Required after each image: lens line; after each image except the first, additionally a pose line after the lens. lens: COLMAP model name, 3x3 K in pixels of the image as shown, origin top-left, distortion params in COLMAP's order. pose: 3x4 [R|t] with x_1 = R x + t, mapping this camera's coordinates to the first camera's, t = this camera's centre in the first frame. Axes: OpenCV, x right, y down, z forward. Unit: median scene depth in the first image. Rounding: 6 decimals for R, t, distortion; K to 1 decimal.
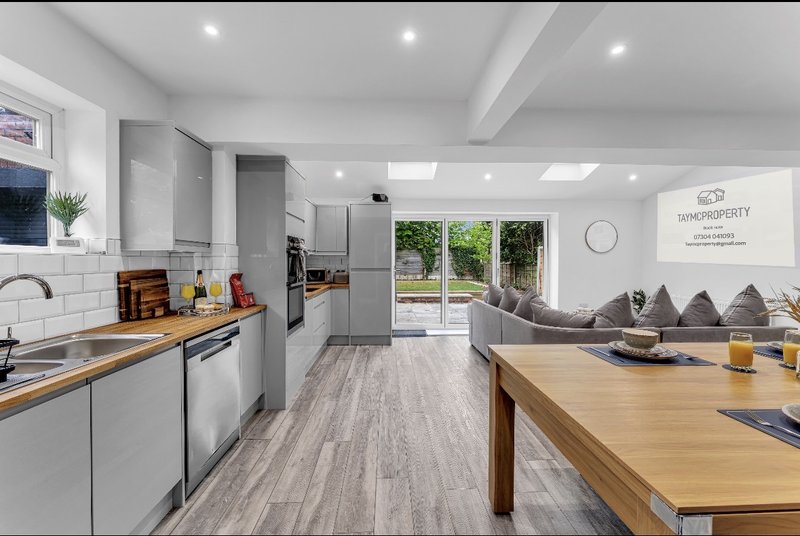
lens RADIAL K [[323.4, 0, 404.9], [0, 323.4, 263.7], [0, 0, 1]] dist [0.000151, -0.000029]
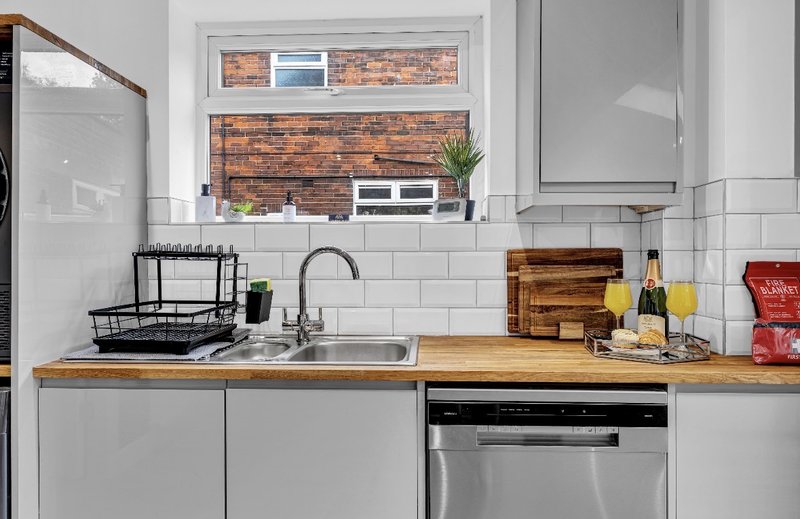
lens RADIAL K [[552.5, 0, 392.5], [0, 552.5, 260.0], [0, 0, 1]] dist [0.001176, 0.000924]
pose [[-0.103646, 0.001575, -0.994613, 0.122216], [-0.009521, 0.999951, 0.002576, 0.039211], [0.994569, 0.009737, -0.103626, 0.816813]]
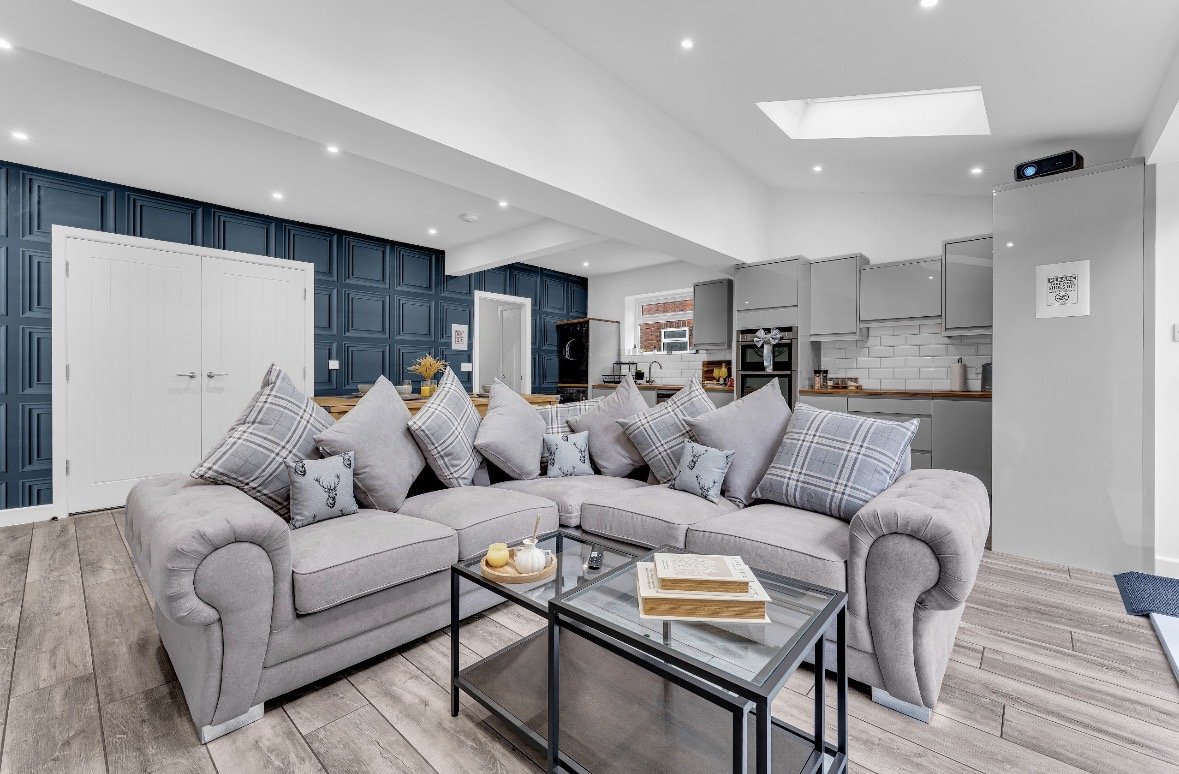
lens RADIAL K [[474.9, 0, 592.5], [0, 474.9, 381.7], [0, 0, 1]] dist [-0.000472, 0.000099]
pose [[-0.695149, 0.004329, -0.718853, 1.651166], [-0.012974, 0.999743, 0.018567, 0.101234], [0.718749, 0.022233, -0.694914, 2.397363]]
